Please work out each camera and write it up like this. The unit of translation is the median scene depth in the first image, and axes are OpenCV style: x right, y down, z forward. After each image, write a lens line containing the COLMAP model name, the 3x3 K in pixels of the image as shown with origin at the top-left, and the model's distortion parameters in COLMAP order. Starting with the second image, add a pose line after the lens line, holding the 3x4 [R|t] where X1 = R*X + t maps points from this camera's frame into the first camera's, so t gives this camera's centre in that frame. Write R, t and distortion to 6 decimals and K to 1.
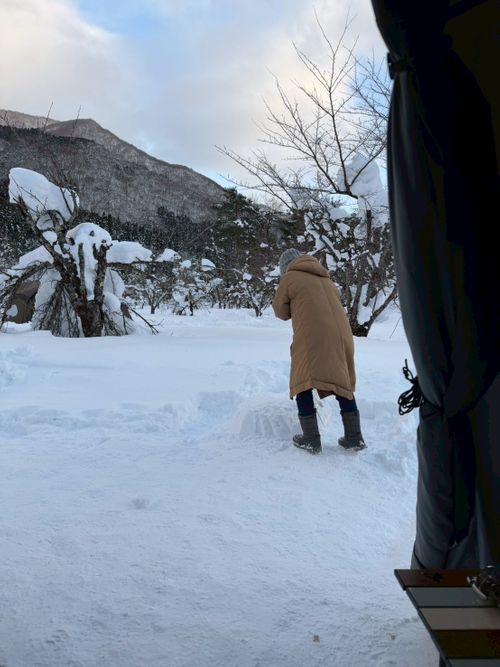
lens RADIAL K [[500.3, 0, 253.7], [0, 500.3, 333.9], [0, 0, 1]] dist [-0.011683, 0.008427]
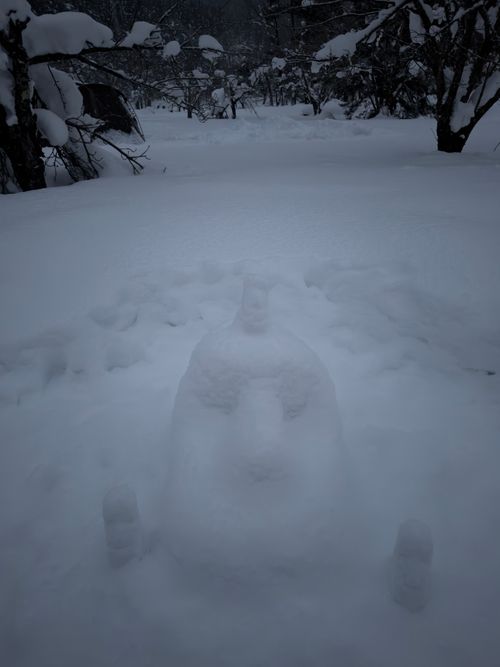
lens RADIAL K [[500.3, 0, 249.7], [0, 500.3, 337.3], [0, 0, 1]] dist [-0.011683, 0.008427]
pose [[0.990710, 0.009626, -0.135649, 0.038384], [0.043084, 0.923890, 0.380225, -0.034836], [0.128984, -0.382537, 0.914893, 0.272851]]
